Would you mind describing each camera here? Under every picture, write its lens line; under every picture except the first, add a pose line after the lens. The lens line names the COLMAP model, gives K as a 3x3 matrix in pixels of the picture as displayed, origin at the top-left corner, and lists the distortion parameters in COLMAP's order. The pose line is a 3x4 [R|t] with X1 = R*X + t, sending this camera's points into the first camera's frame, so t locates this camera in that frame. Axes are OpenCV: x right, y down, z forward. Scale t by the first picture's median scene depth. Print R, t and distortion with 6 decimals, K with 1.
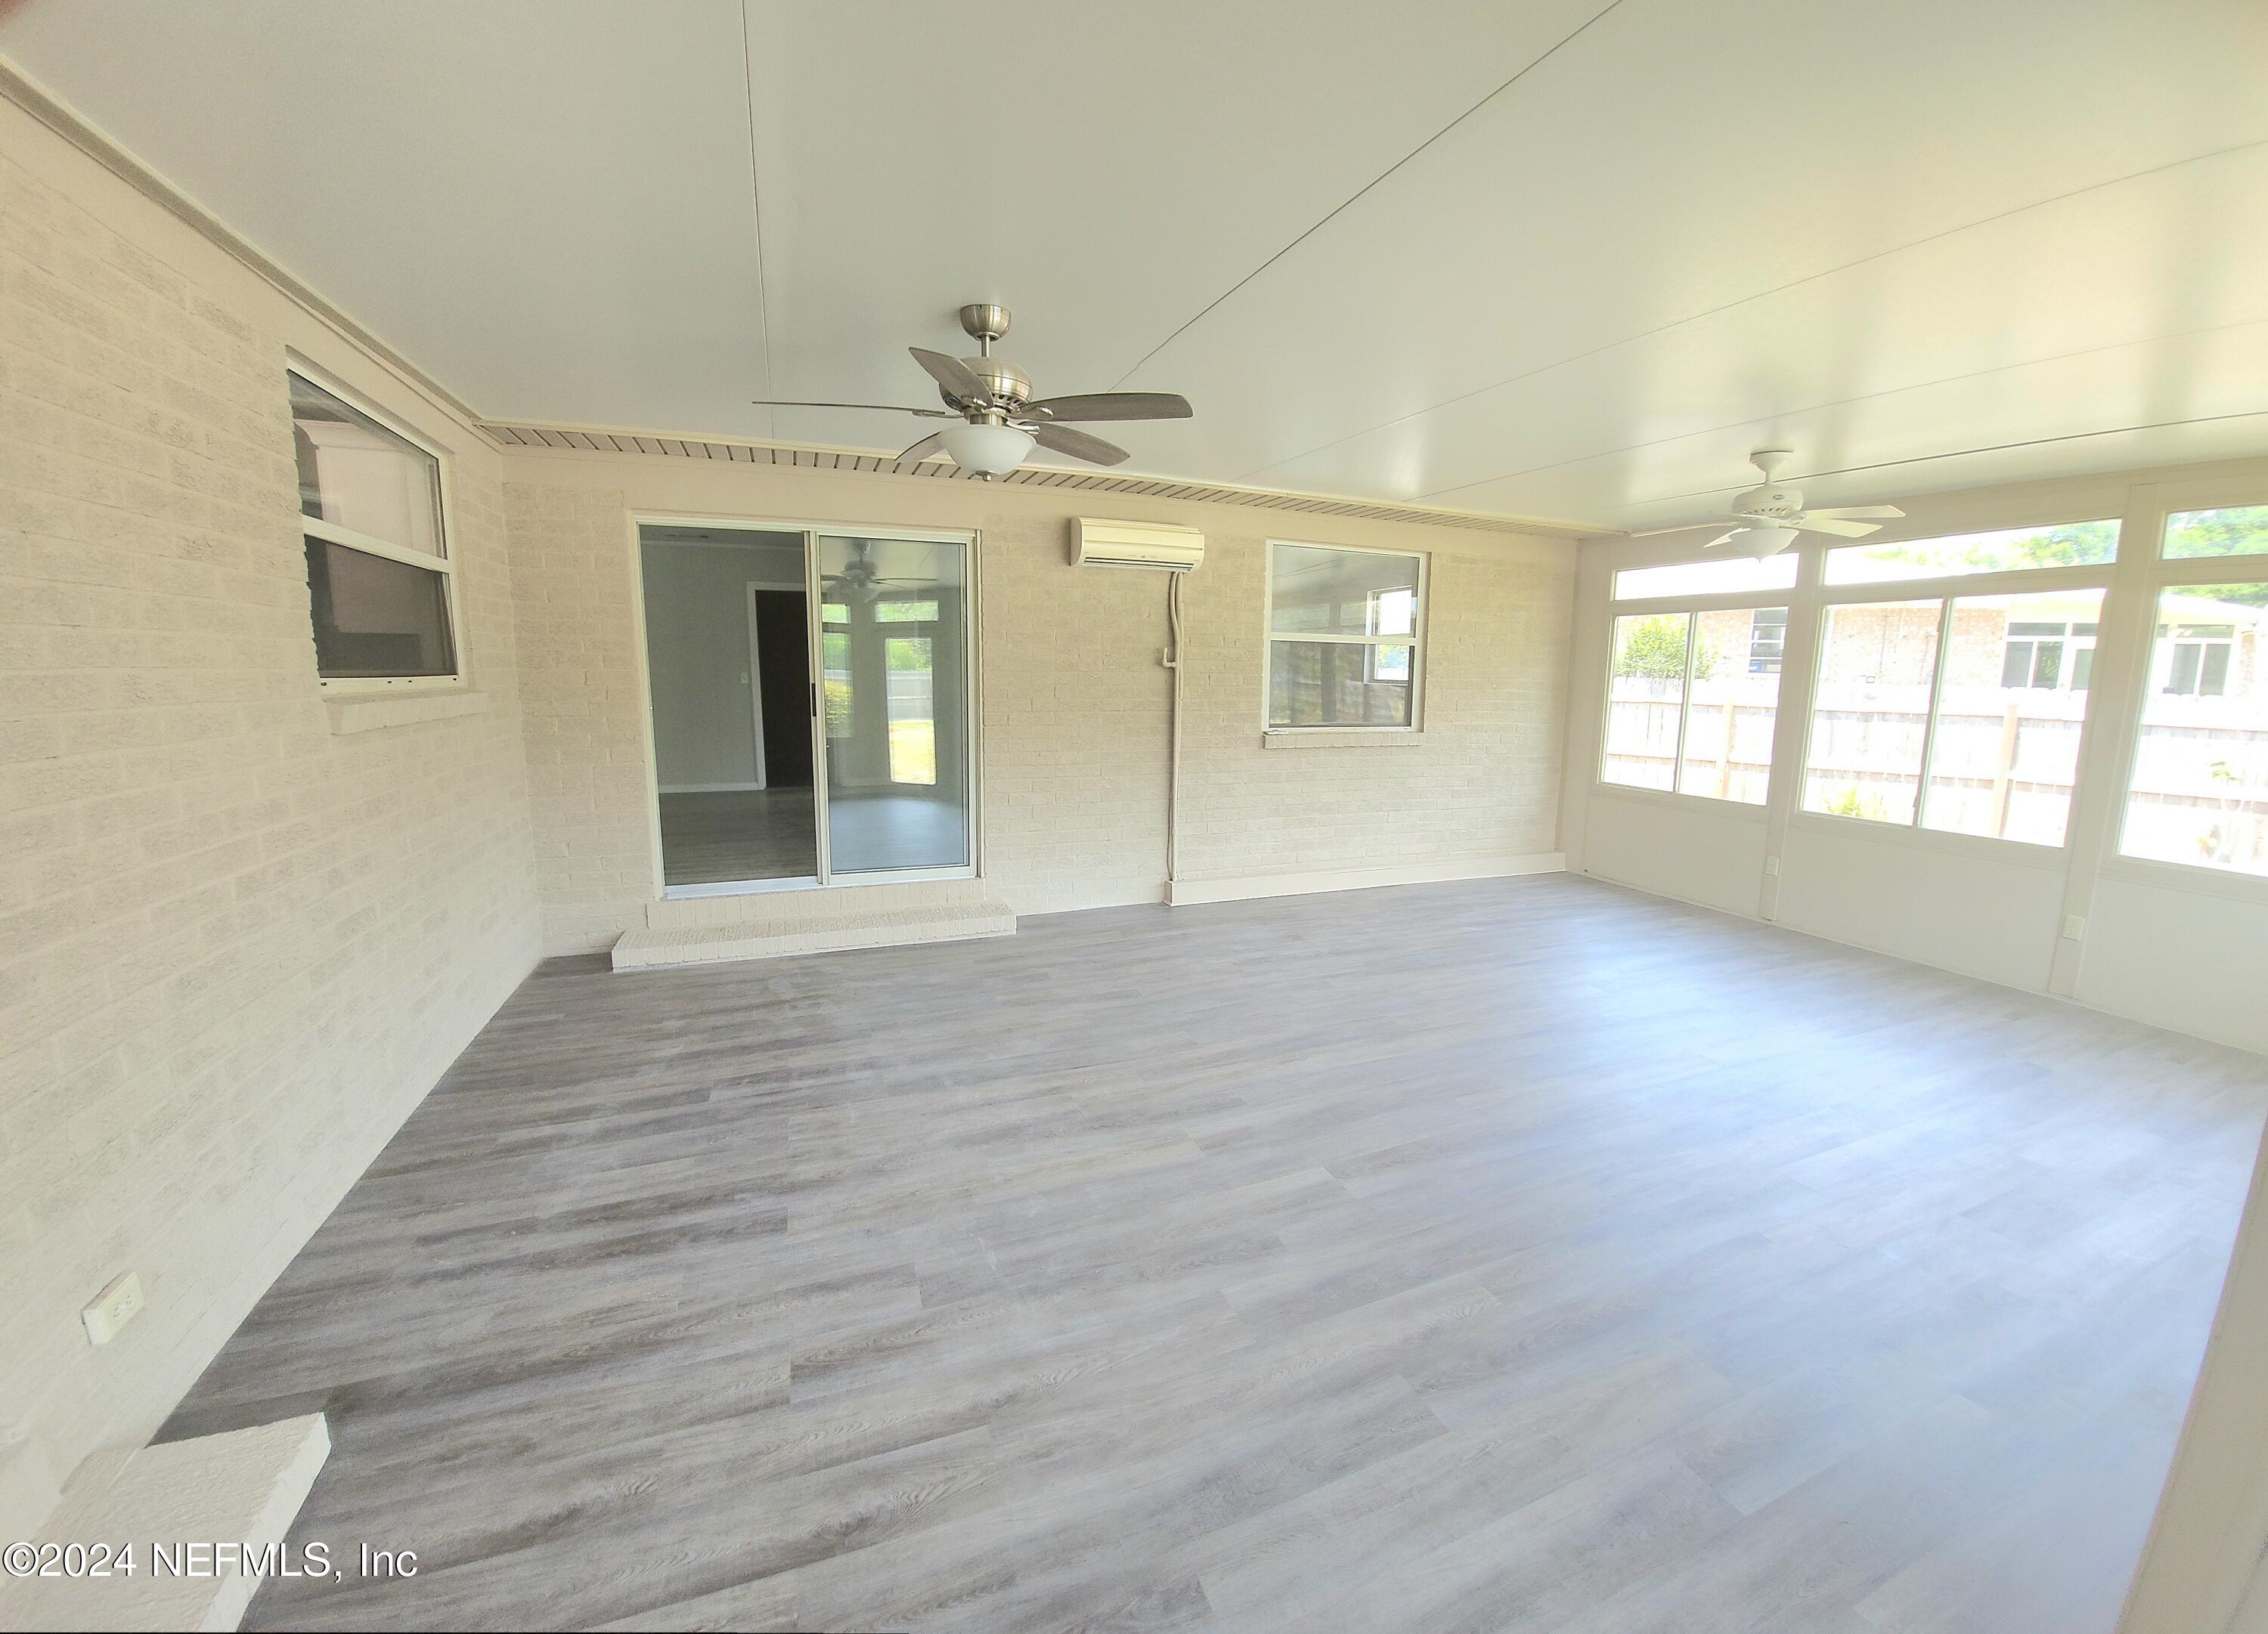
lens RADIAL K [[870.7, 0, 1130.6], [0, 870.7, 809.5], [0, 0, 1]] dist [-0.049878, 0.000353]
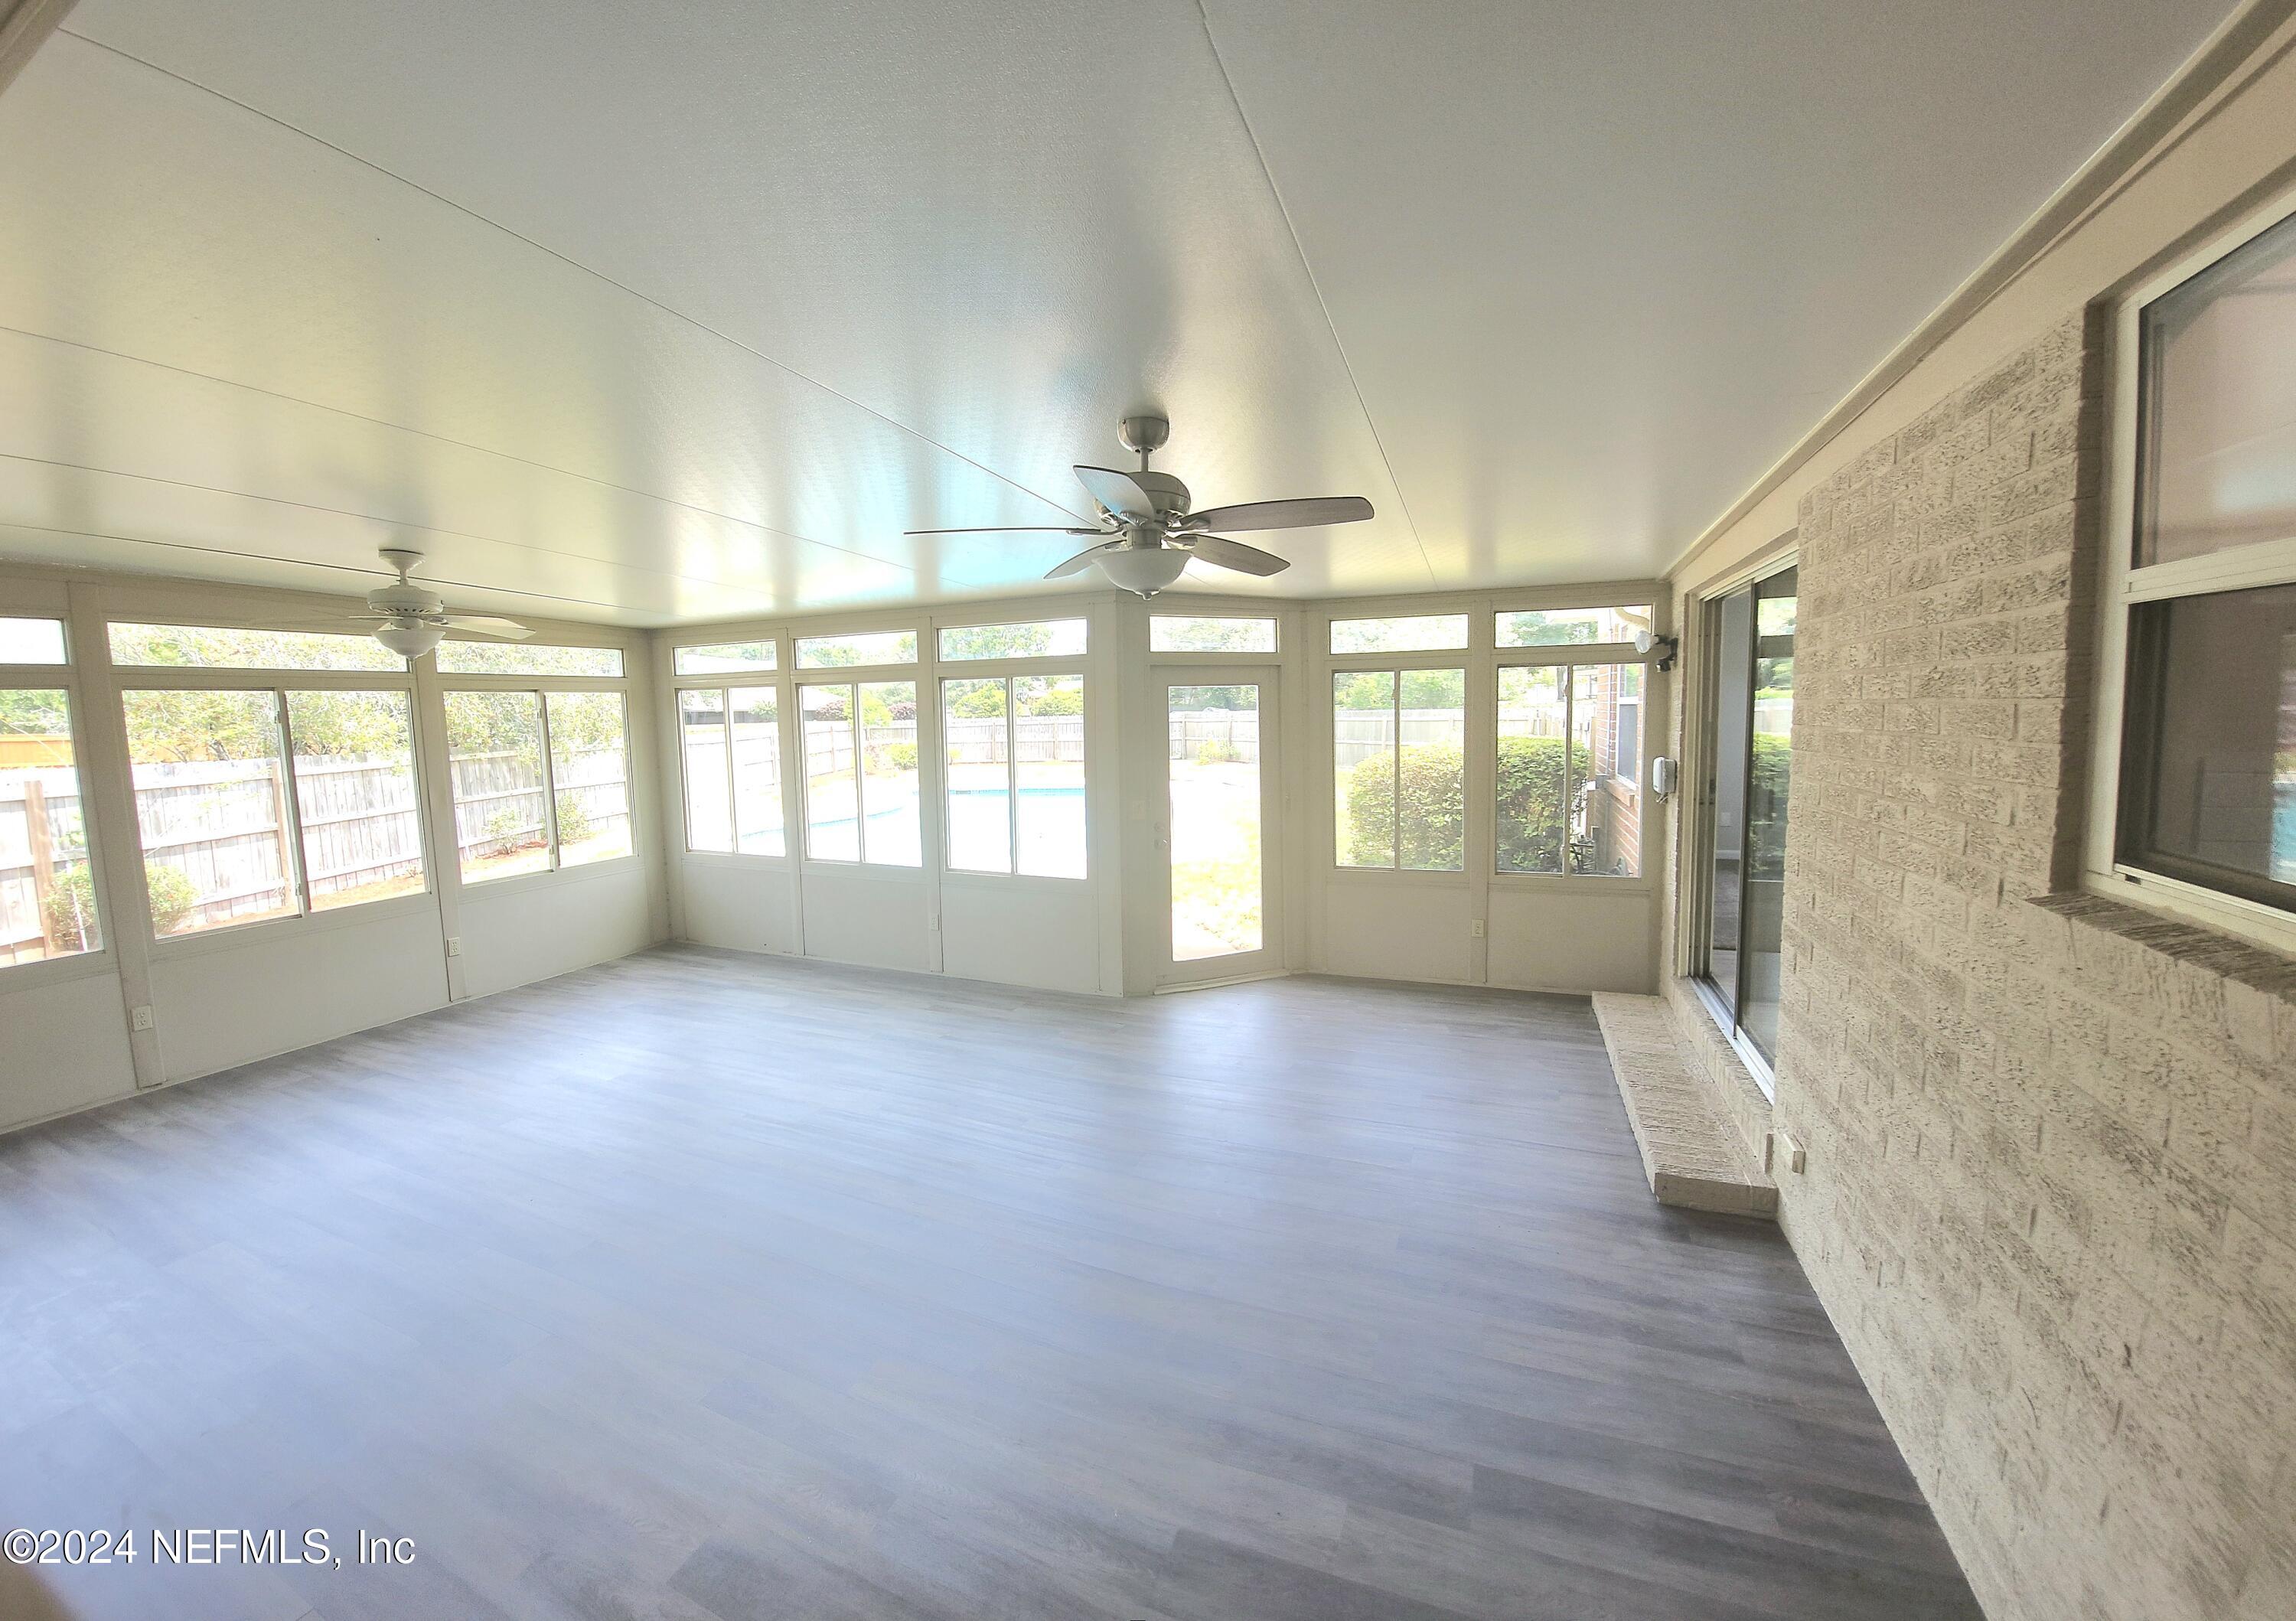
lens RADIAL K [[858.3, 0, 1124.4], [0, 858.3, 796.7], [0, 0, 1]] dist [-0.035549, -0.000149]
pose [[-0.703533, -0.065681, 0.707620, -0.545148], [0.119034, 0.970762, 0.208452, -0.244162], [-0.700622, 0.230884, -0.675145, 1.116186]]
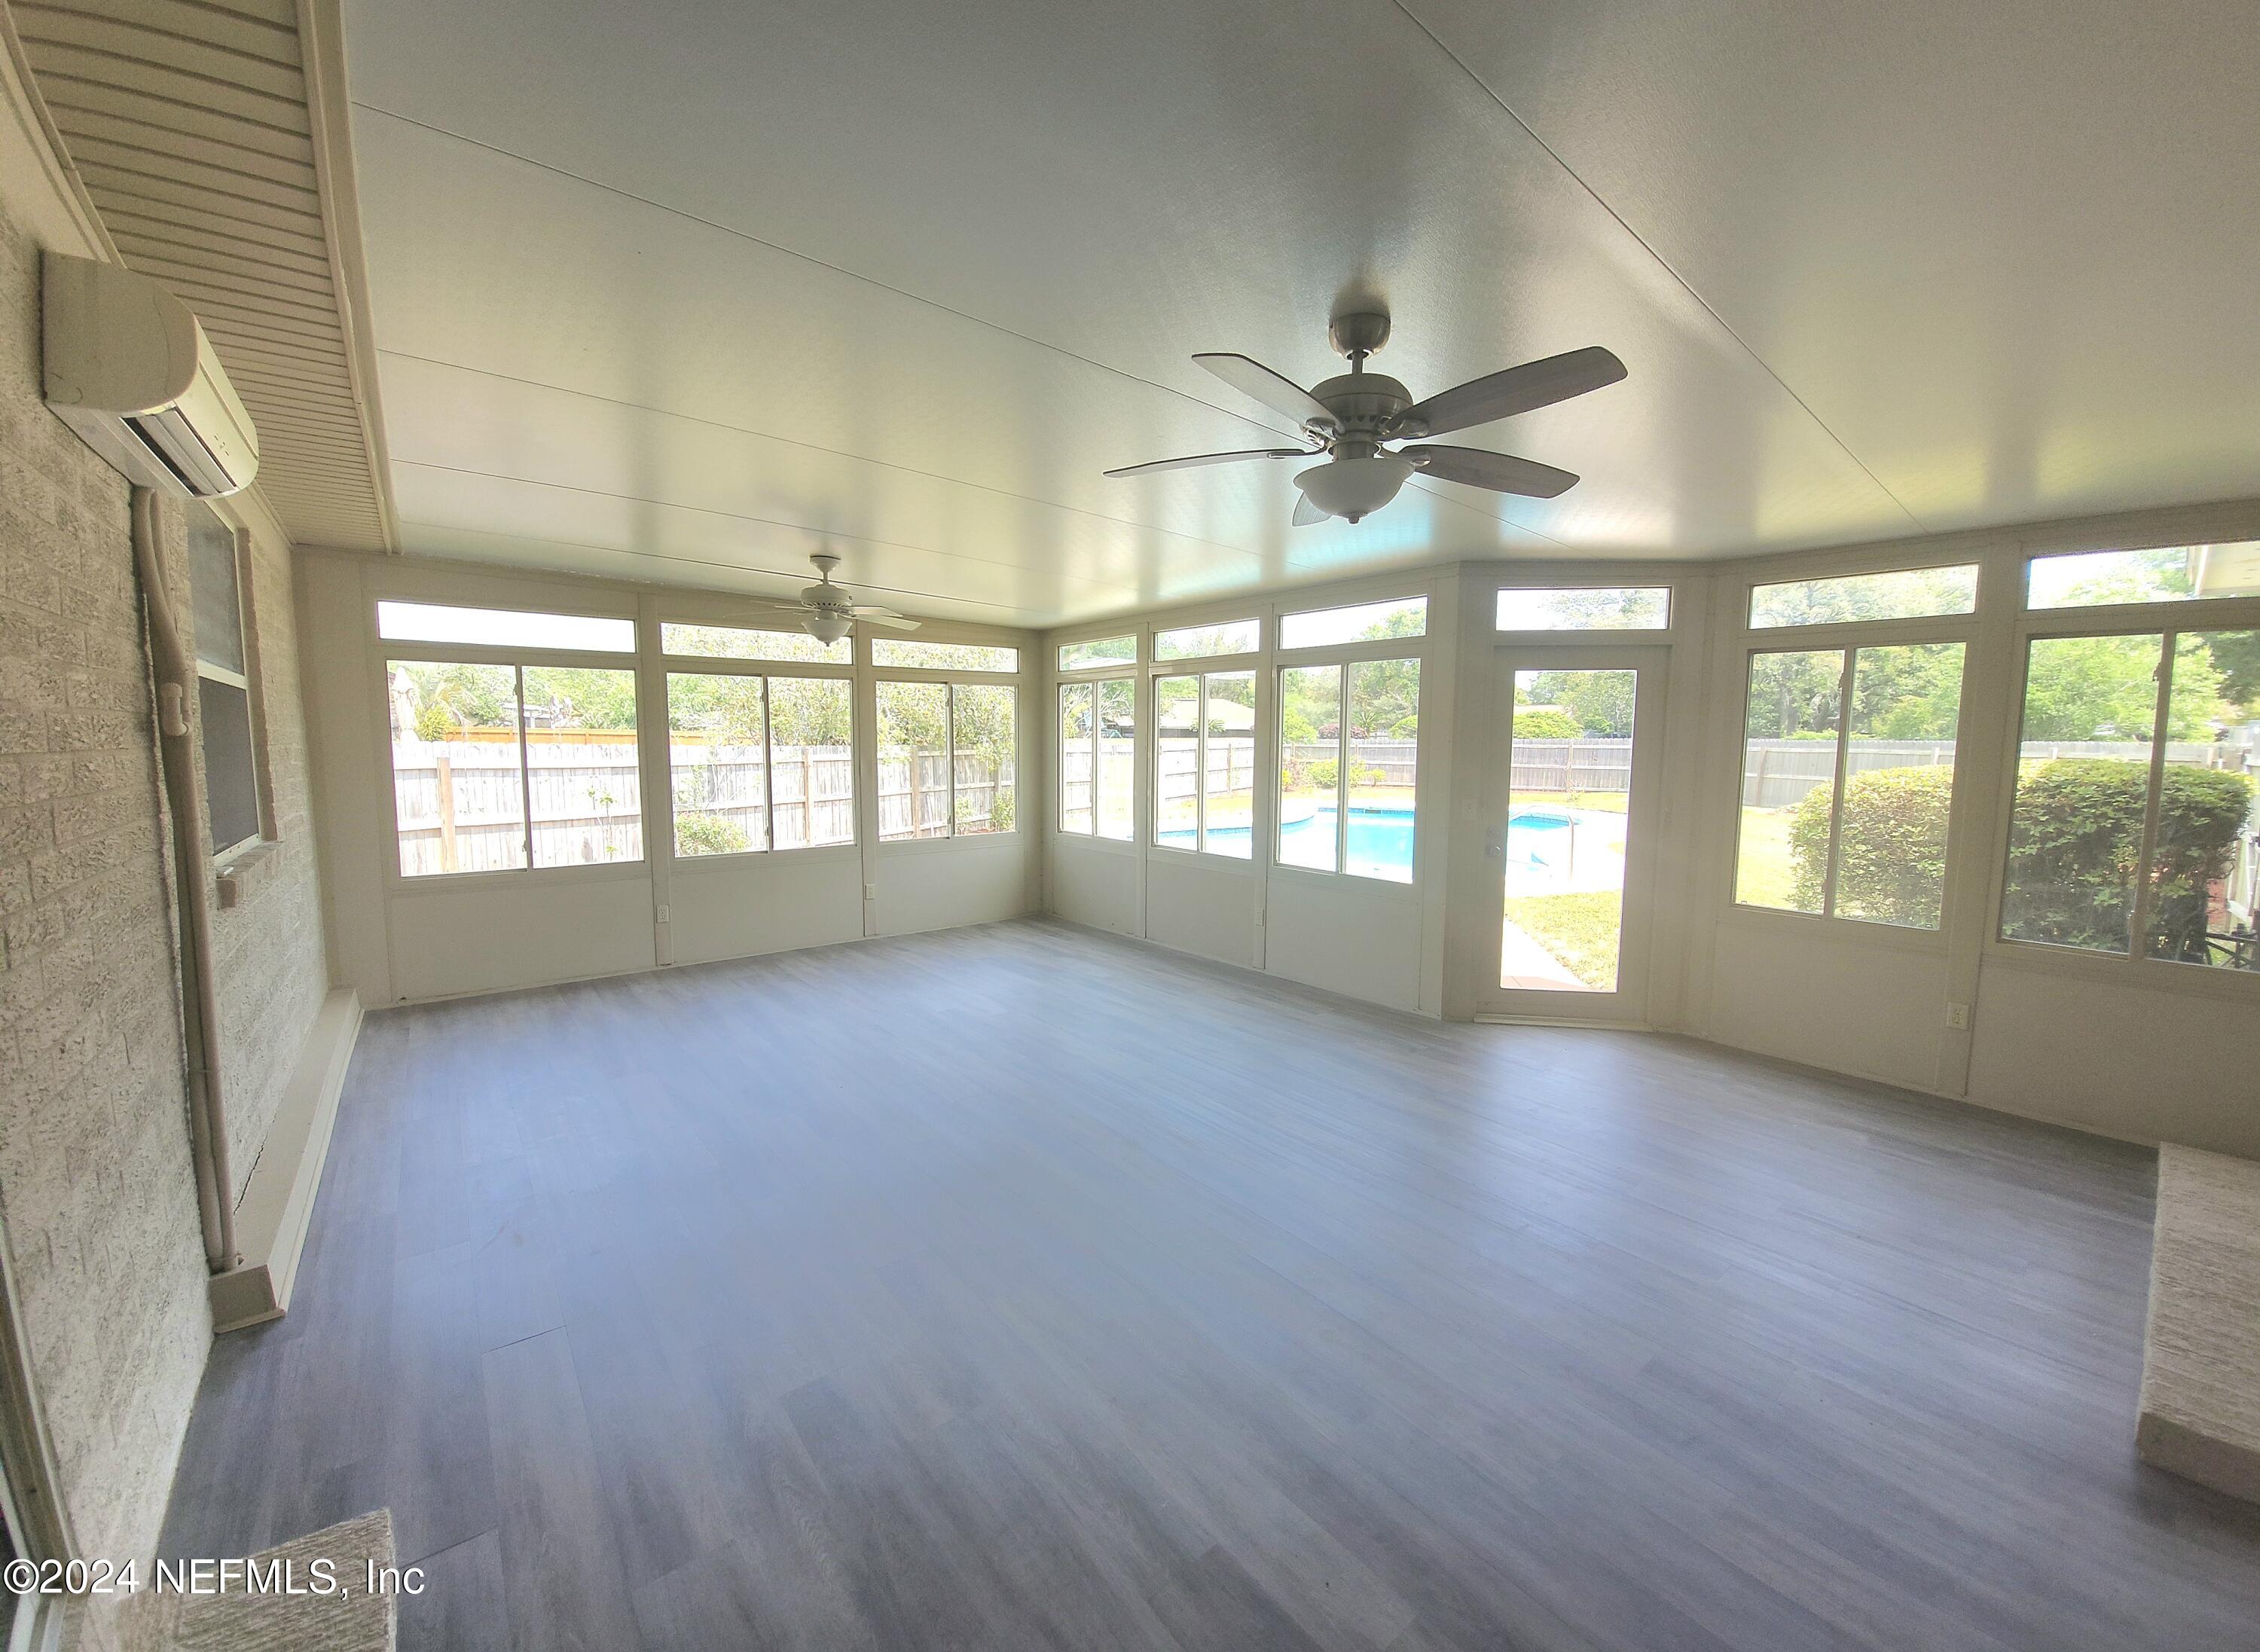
lens RADIAL K [[879.9, 0, 1139.3], [0, 879.9, 824.1], [0, 0, 1]] dist [-0.030676, -0.000454]
pose [[-0.300545, -0.102750, 0.948217, -0.613128], [0.136262, 0.979356, 0.149314, -0.169347], [-0.943984, 0.174082, -0.280340, 0.978534]]
